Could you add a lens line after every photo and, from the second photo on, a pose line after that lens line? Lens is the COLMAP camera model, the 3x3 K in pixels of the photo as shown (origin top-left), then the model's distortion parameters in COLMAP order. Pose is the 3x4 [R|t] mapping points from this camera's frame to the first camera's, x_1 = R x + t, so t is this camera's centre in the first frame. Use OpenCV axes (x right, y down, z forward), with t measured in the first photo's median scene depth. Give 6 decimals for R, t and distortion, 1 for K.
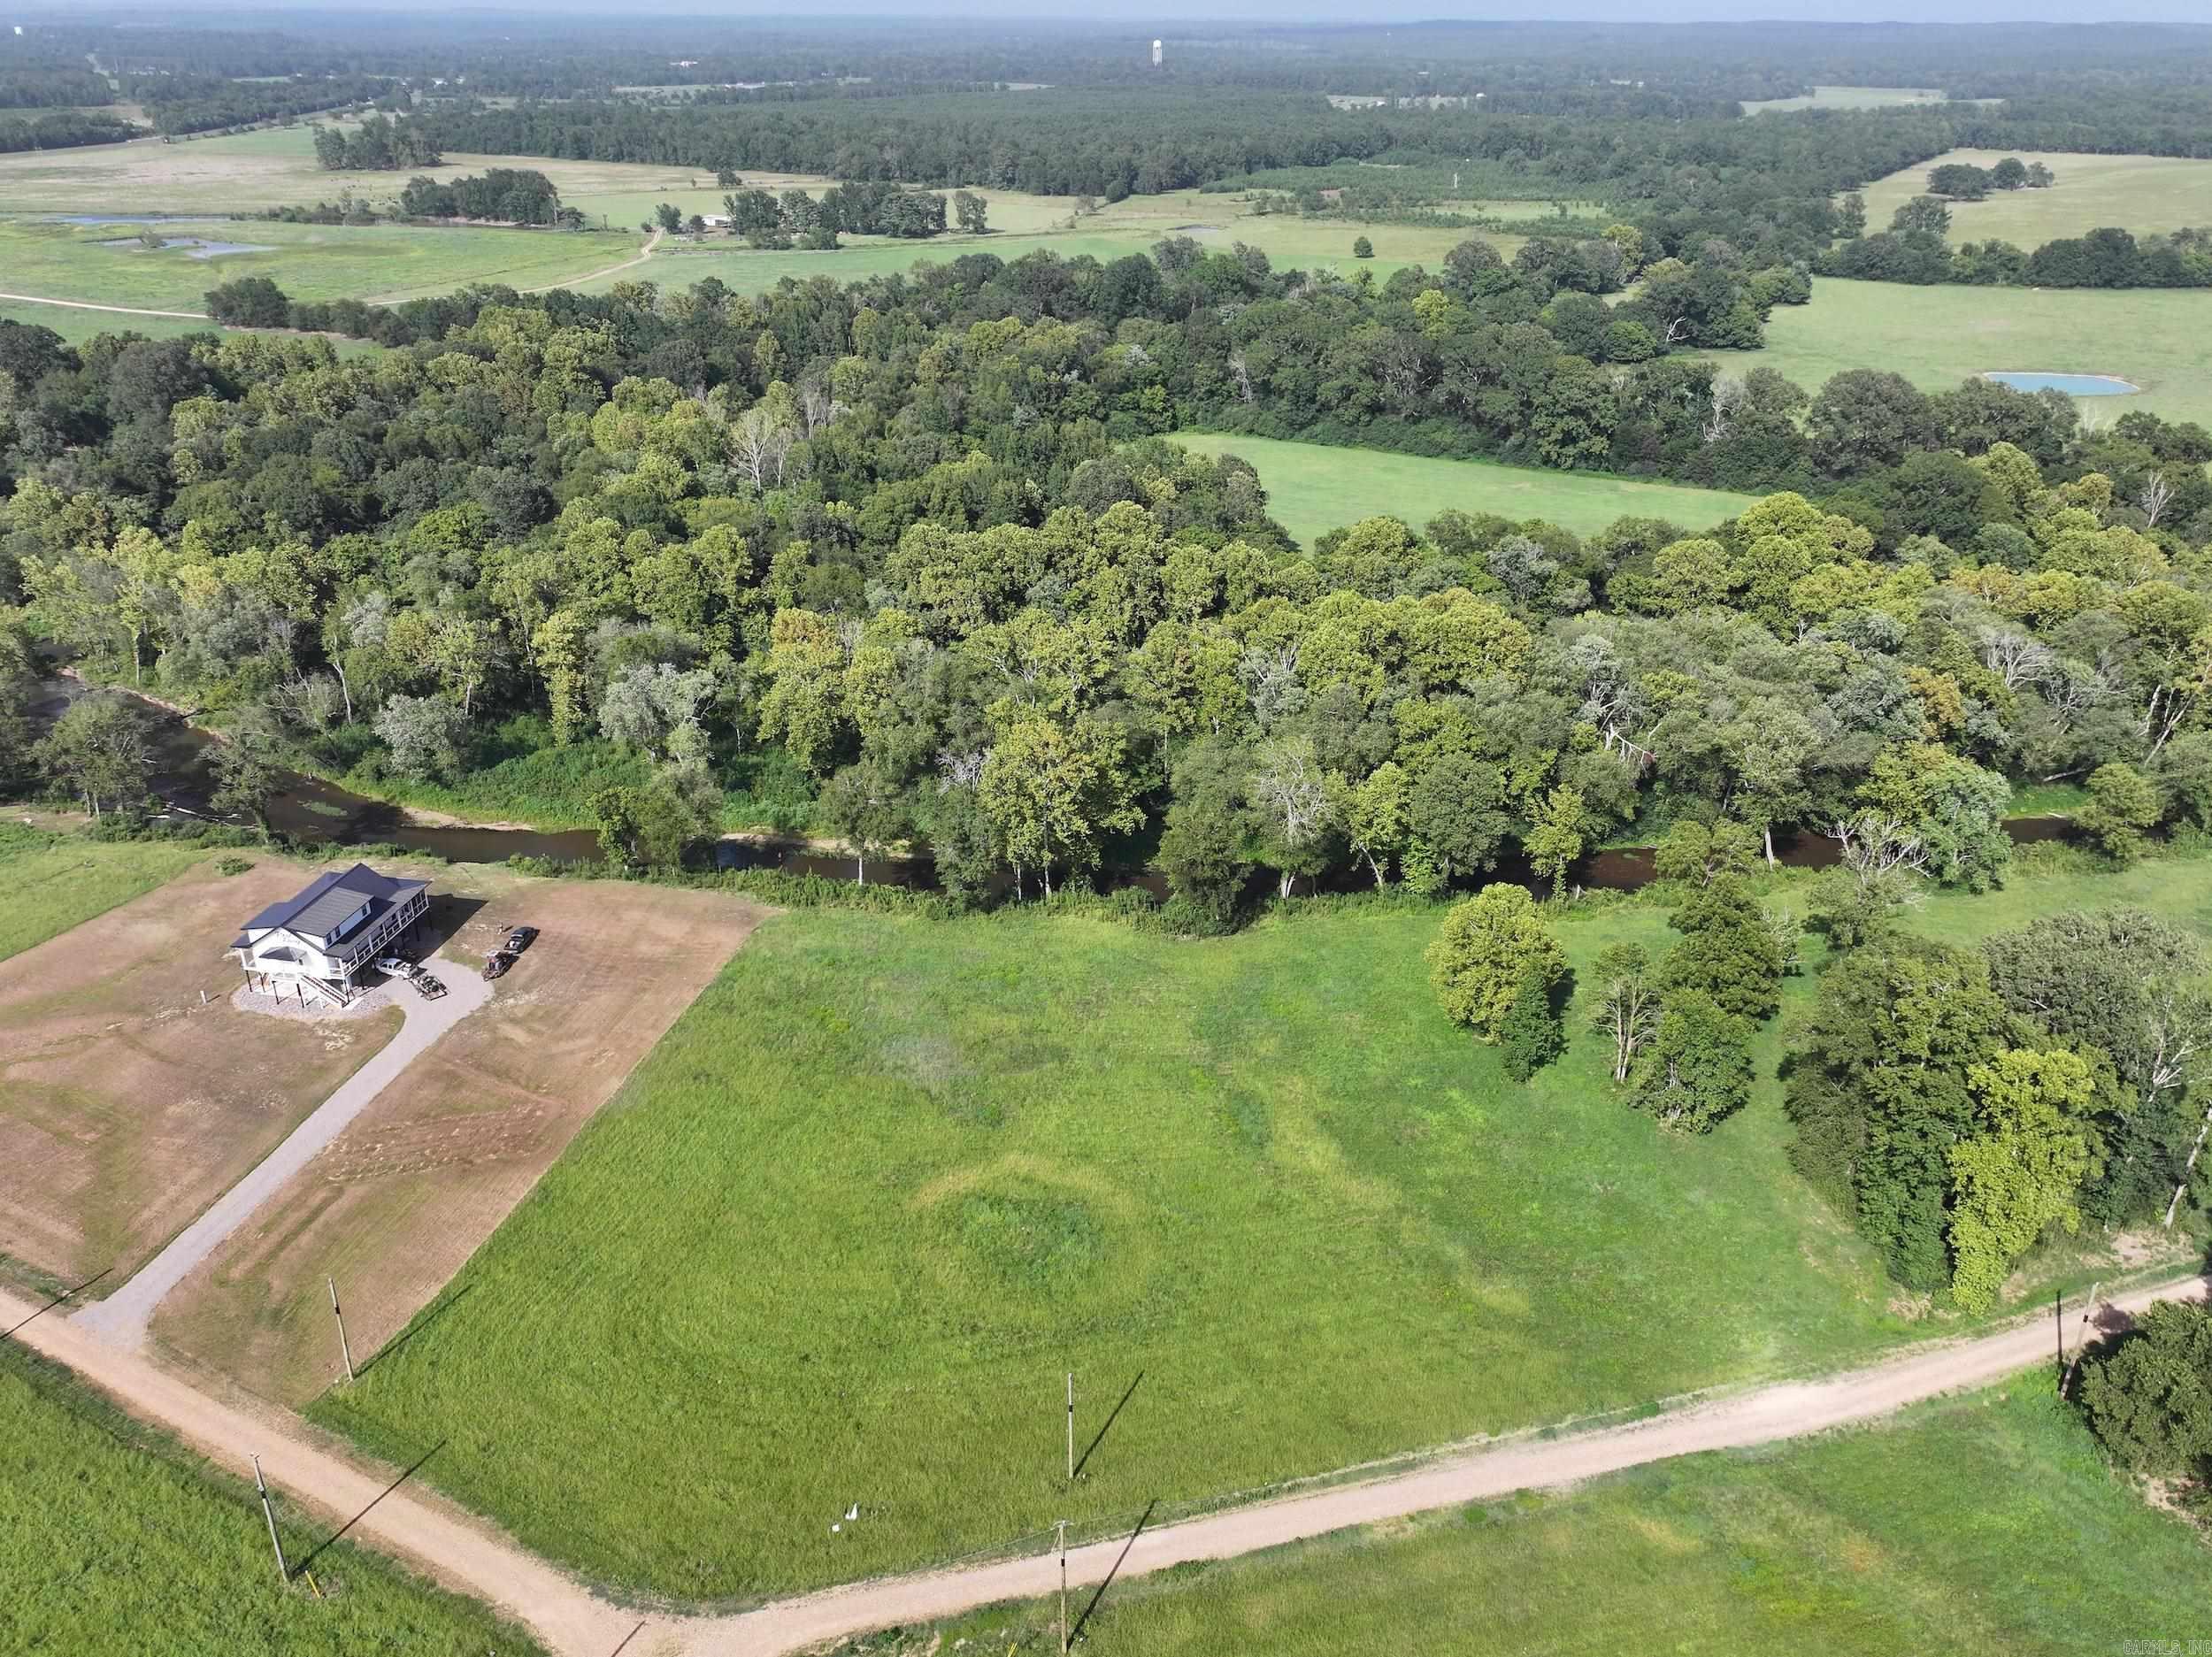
lens RADIAL K [[1717.5, 0, 1105.6], [0, 1717.5, 824.5], [0, 0, 1]] dist [-0.004425, 0.021990]
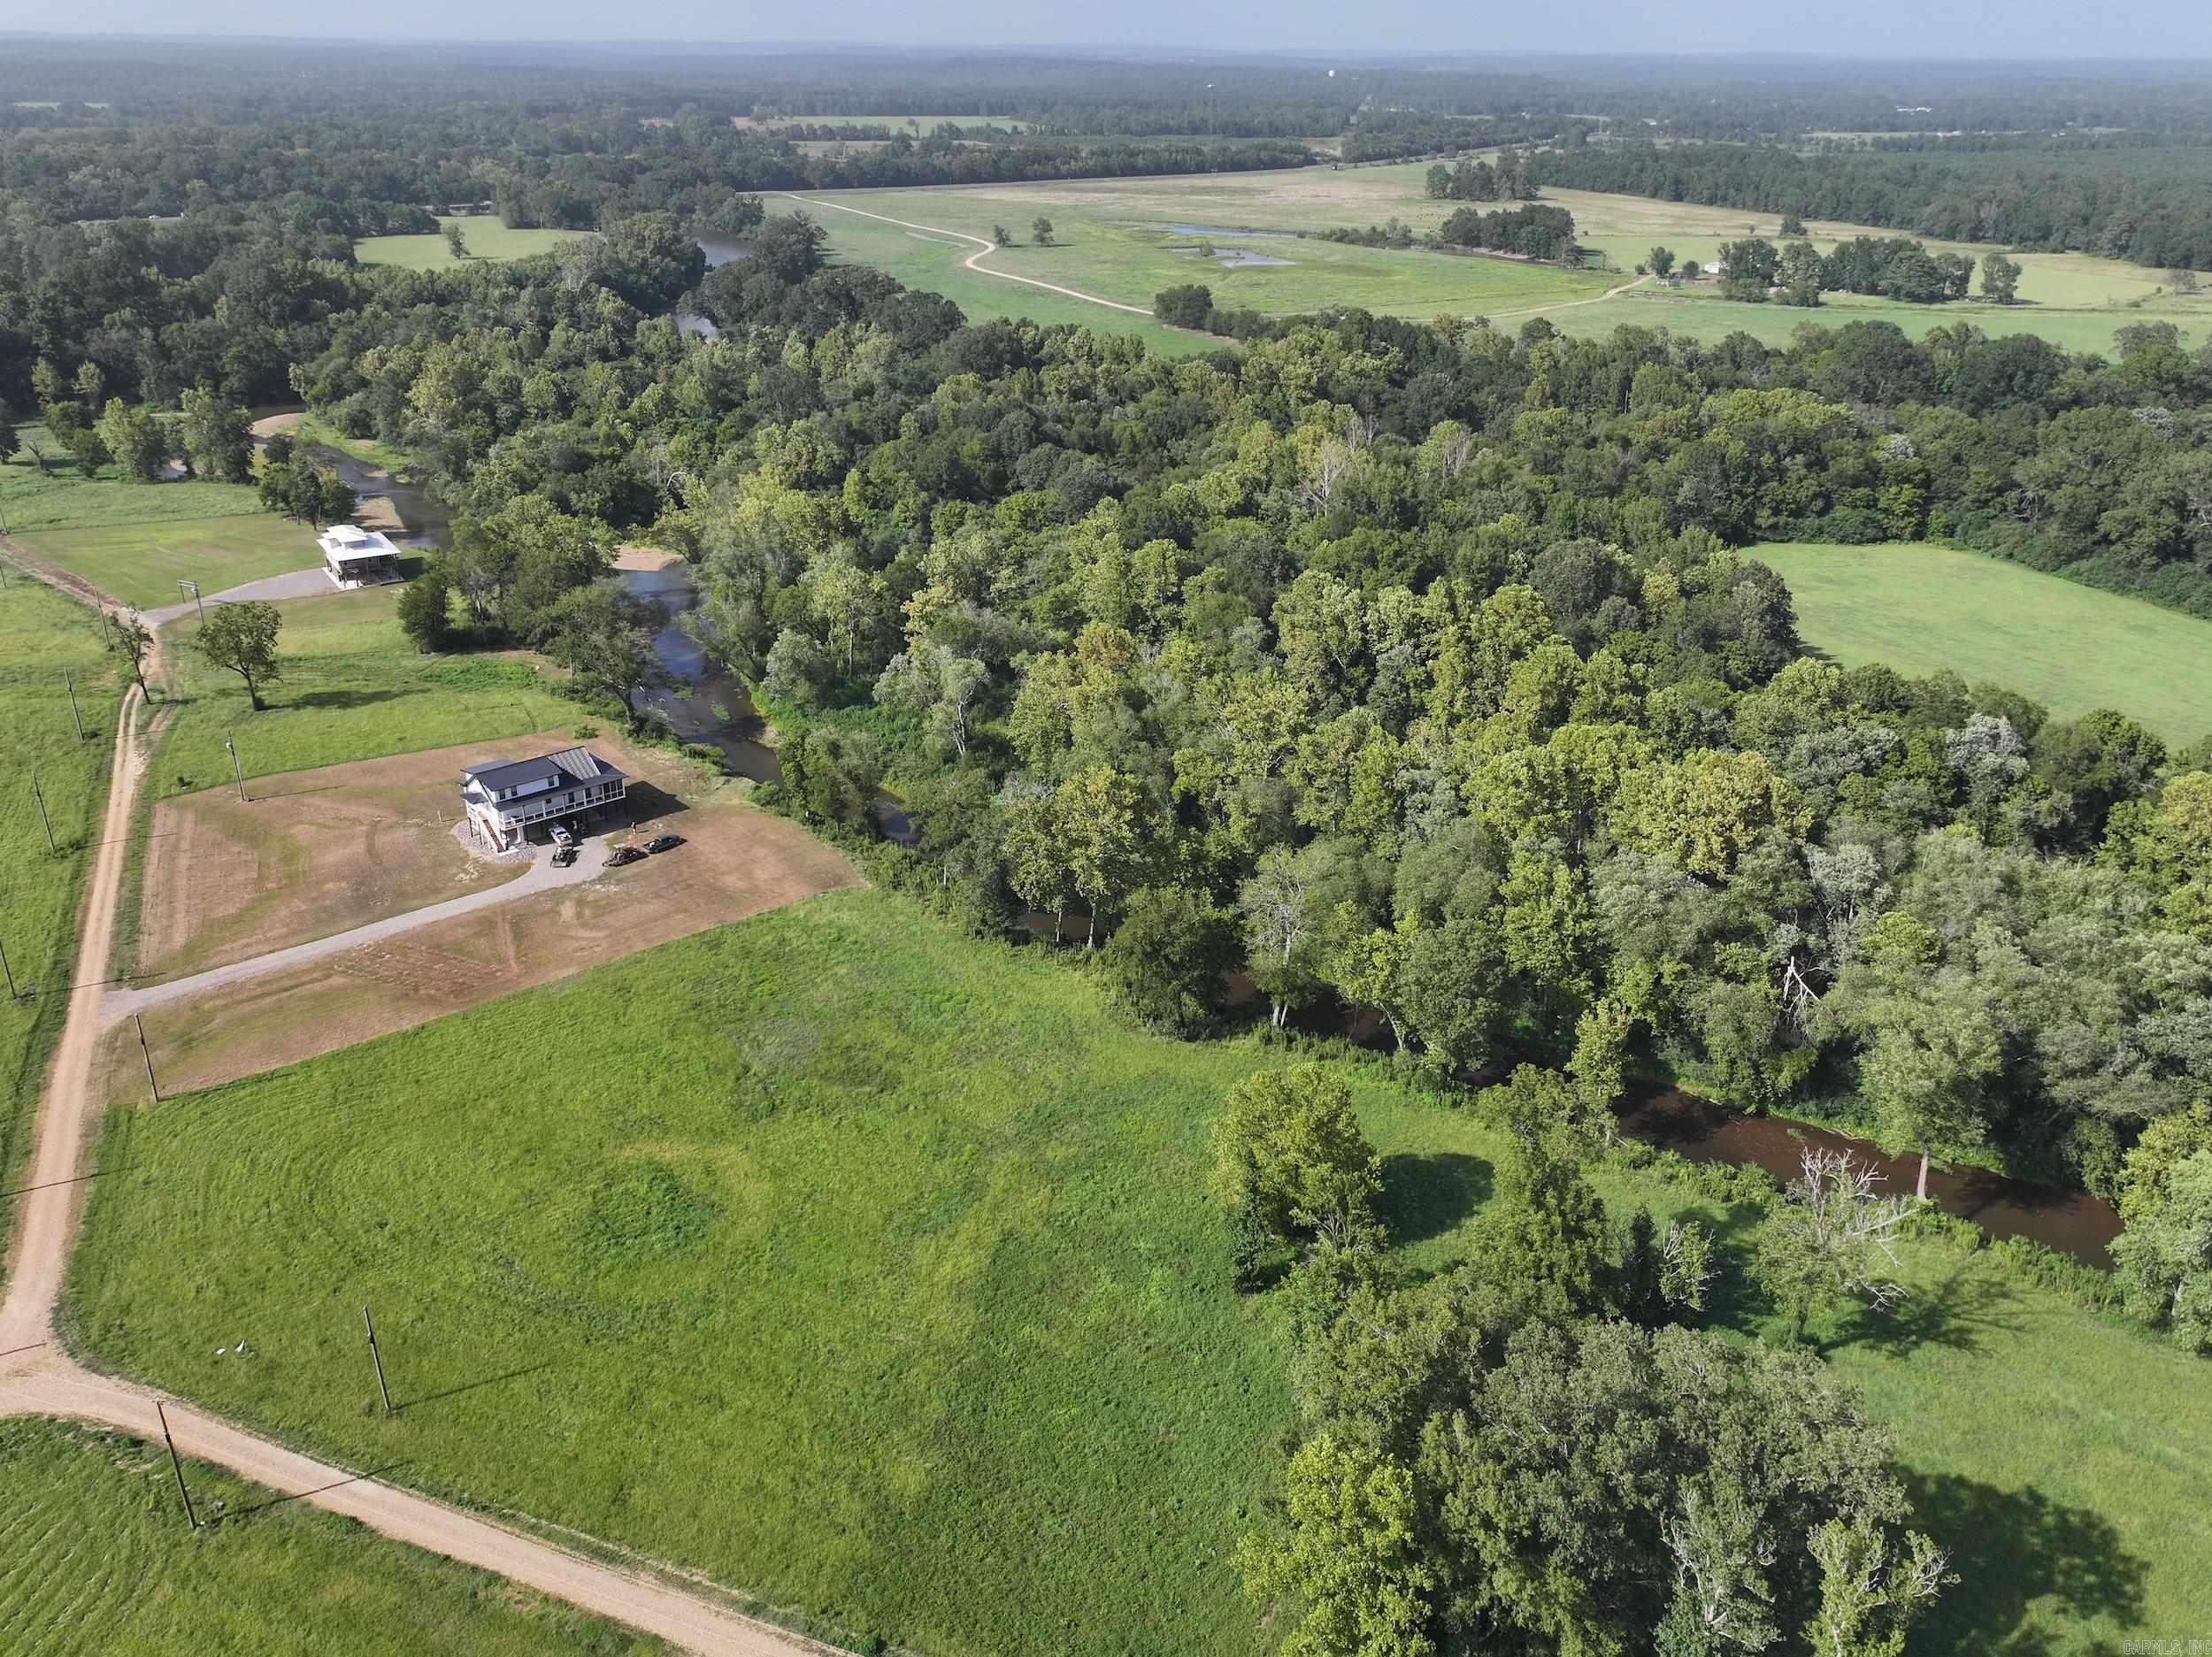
lens RADIAL K [[1717.5, 0, 1099.3], [0, 1717.5, 835.0], [0, 0, 1]] dist [-0.004425, 0.021990]
pose [[0.794502, 0.255237, -0.551017, 0.164587], [-0.264073, 0.962311, 0.064990, -0.028336], [0.546838, 0.093874, 0.831959, 0.066765]]
